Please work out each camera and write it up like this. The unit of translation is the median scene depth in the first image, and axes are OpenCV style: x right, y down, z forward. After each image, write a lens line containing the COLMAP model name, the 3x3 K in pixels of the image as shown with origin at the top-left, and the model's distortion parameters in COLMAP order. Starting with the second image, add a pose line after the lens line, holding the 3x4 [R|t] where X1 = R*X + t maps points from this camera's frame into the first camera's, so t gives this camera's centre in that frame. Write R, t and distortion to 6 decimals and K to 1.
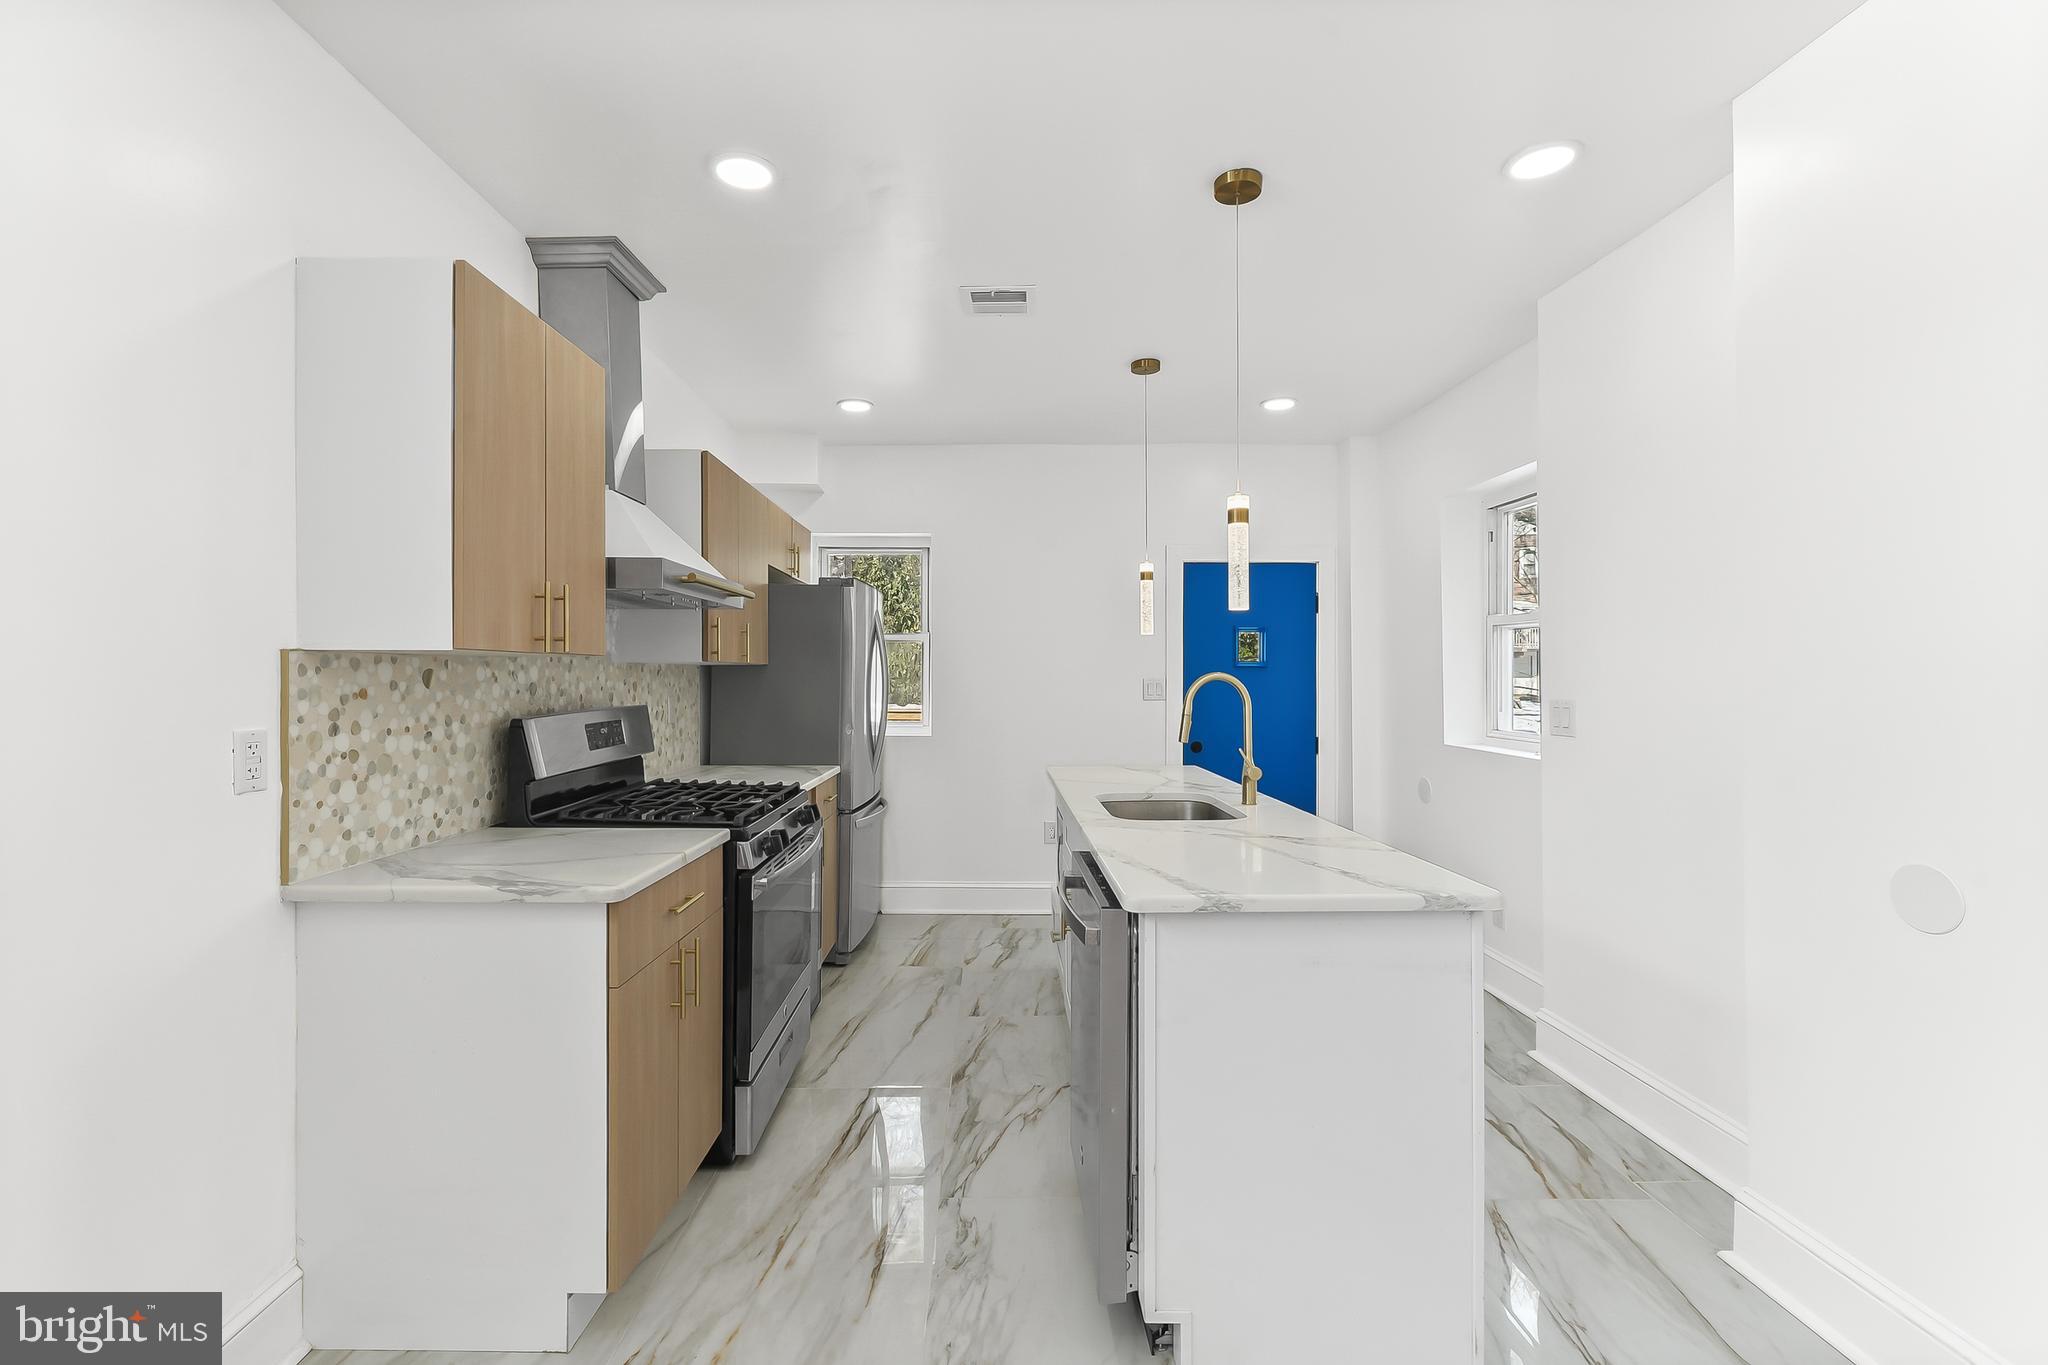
lens RADIAL K [[889.0, 0, 1006.3], [0, 889.0, 665.3], [0, 0, 1]] dist [0.002554, 0.000193]
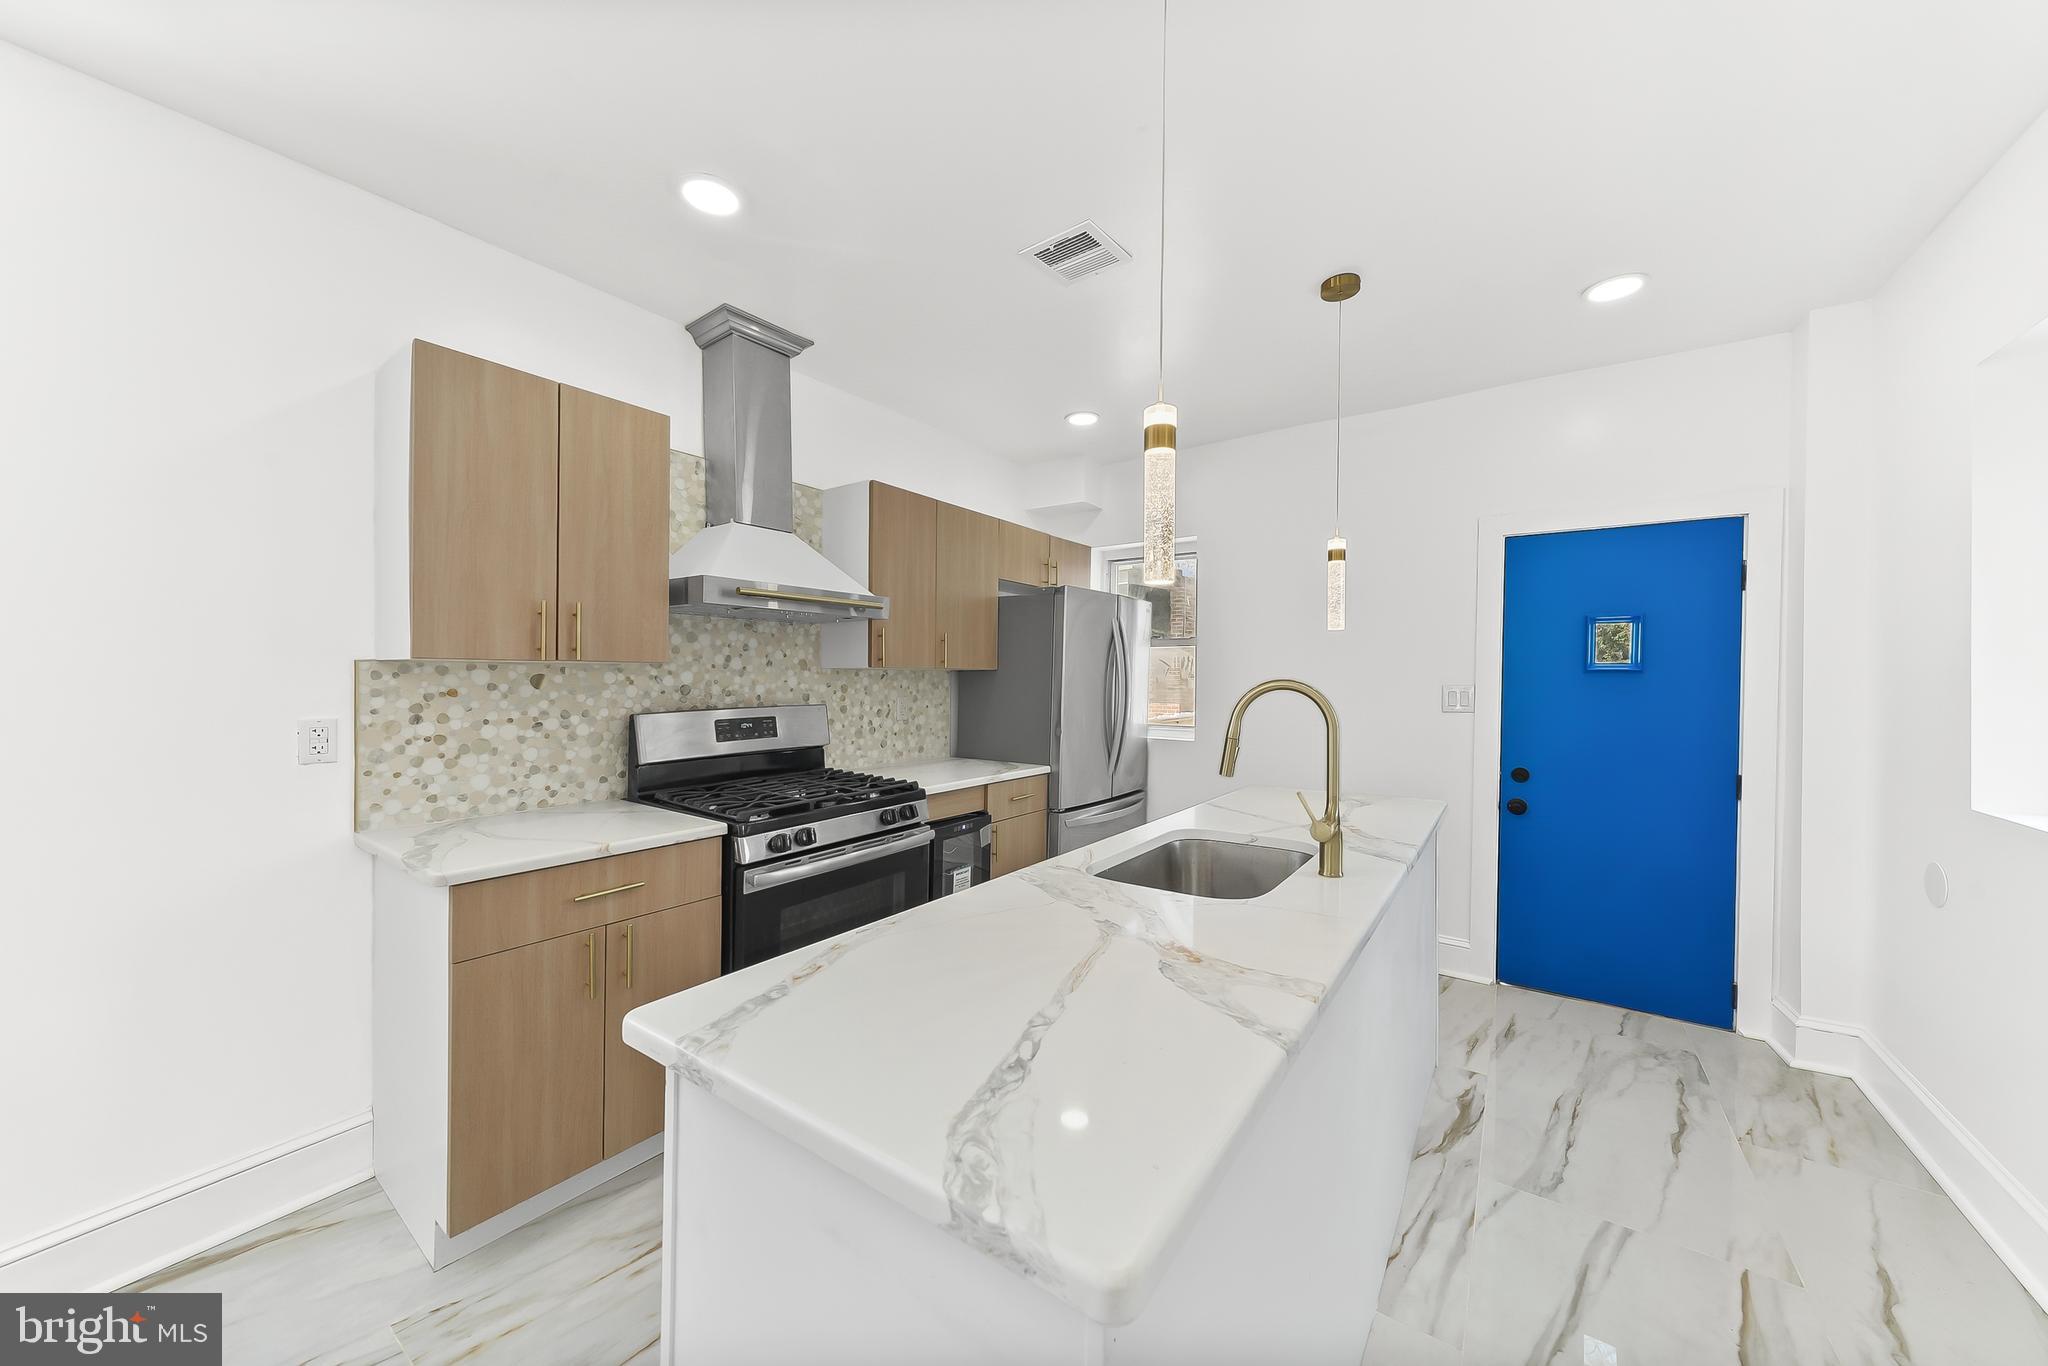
lens RADIAL K [[717.3, 0, 1018.5], [0, 717.3, 682.9], [0, 0, 1]] dist [0.003740, -0.000212]
pose [[0.810795, 0.007991, -0.585276, 0.474192], [0.002646, 0.999847, 0.017317, 0.000648], [0.585324, -0.015589, 0.810649, 0.507763]]
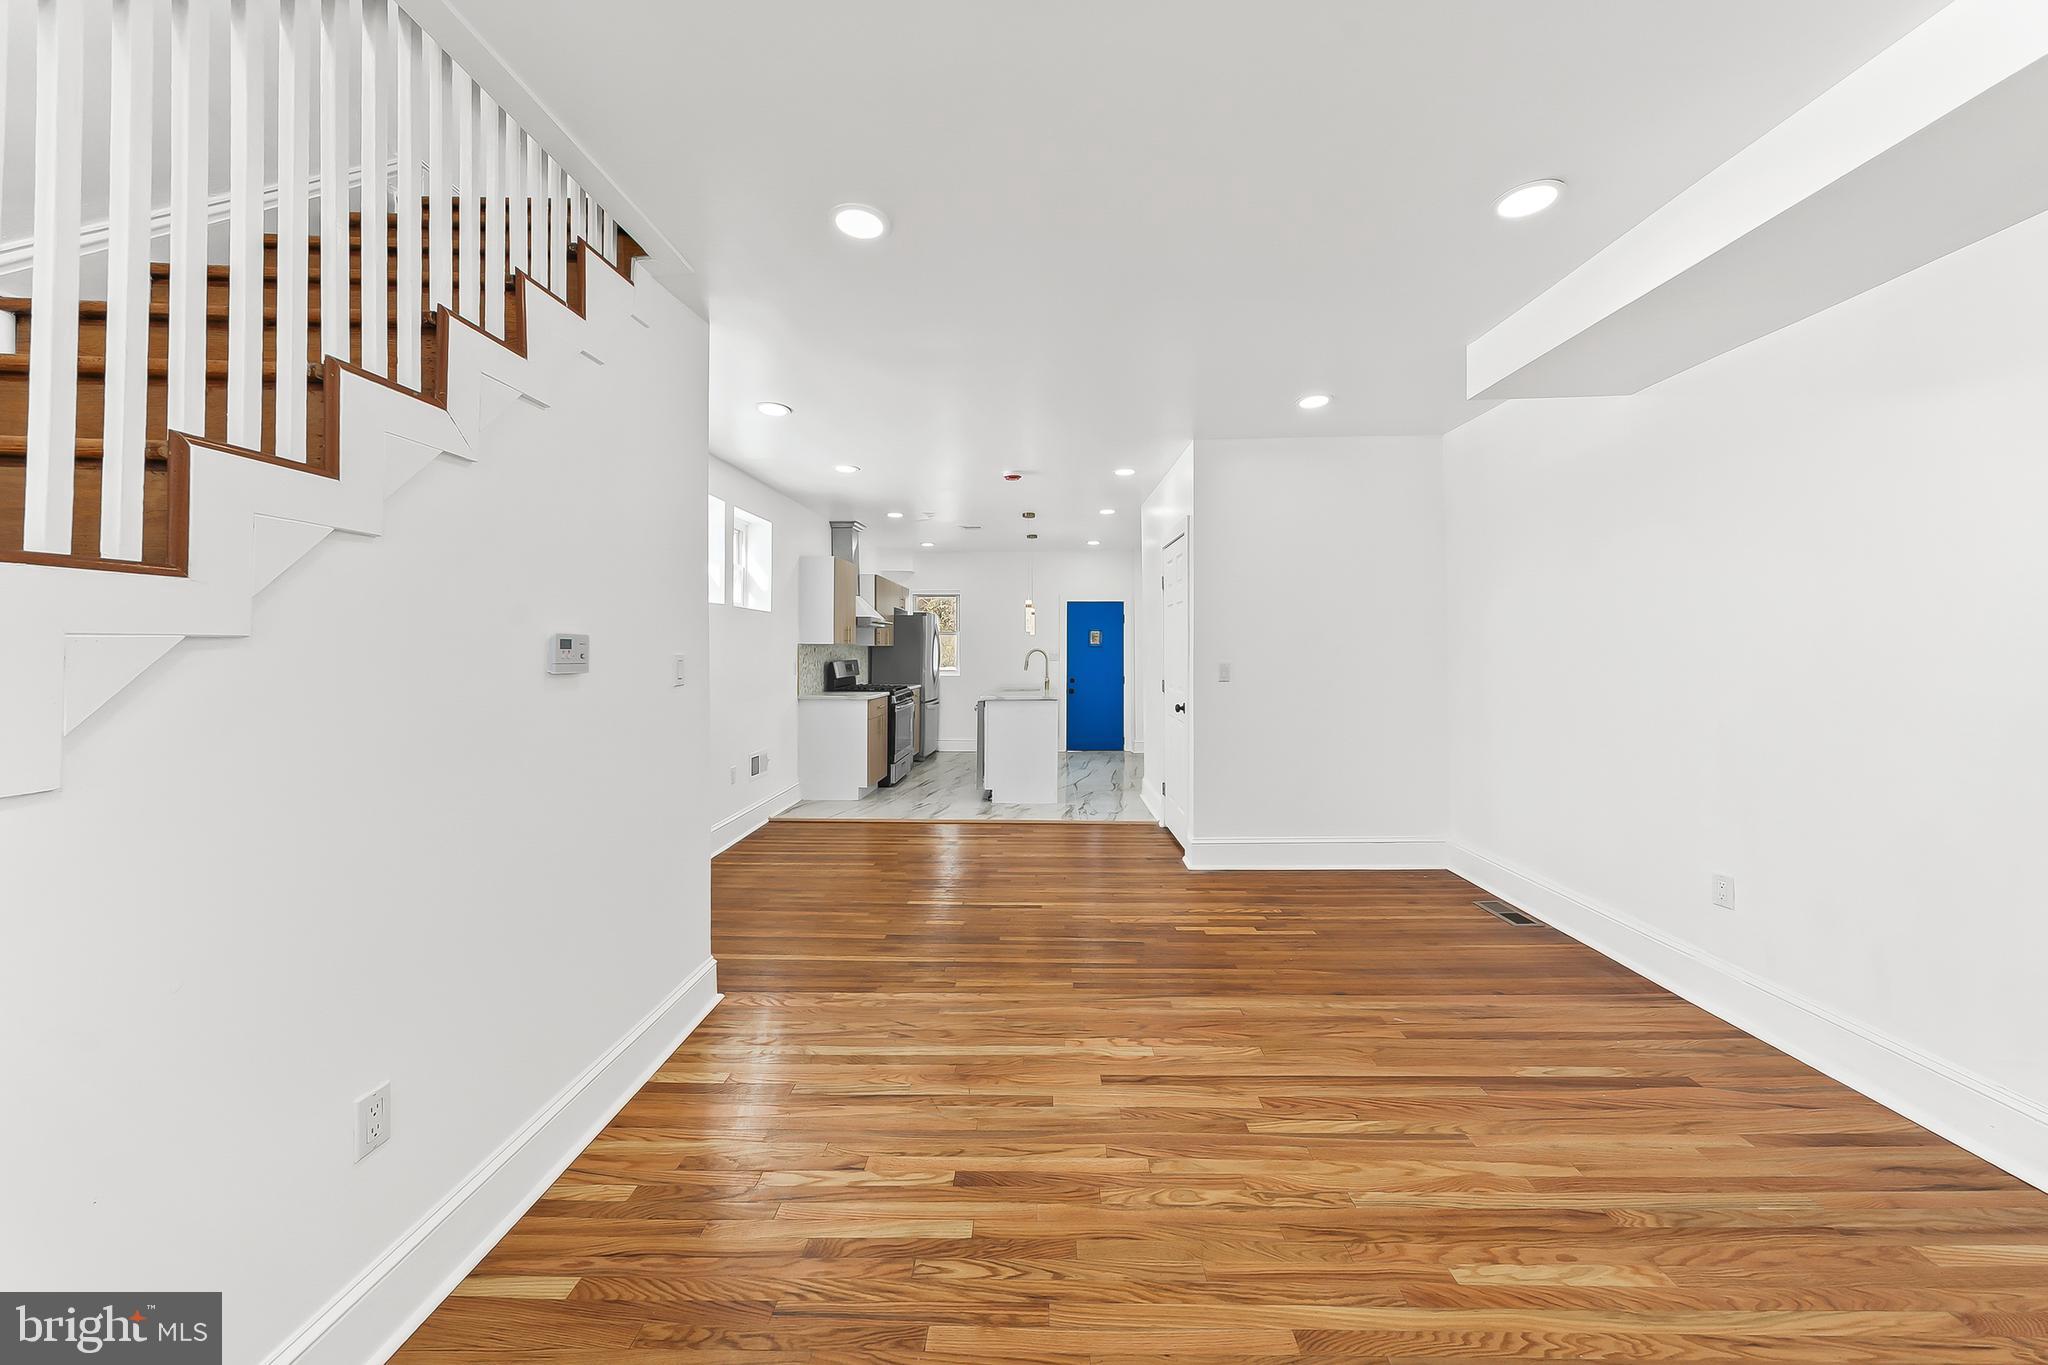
lens RADIAL K [[717.3, 0, 1033.7], [0, 717.3, 618.8], [0, 0, 1]] dist [0.003740, -0.000212]
pose [[0.999435, -0.003722, -0.033404, 0.370522], [0.002543, 0.999375, -0.035250, -0.008810], [0.033515, 0.035146, 0.998820, -1.895121]]
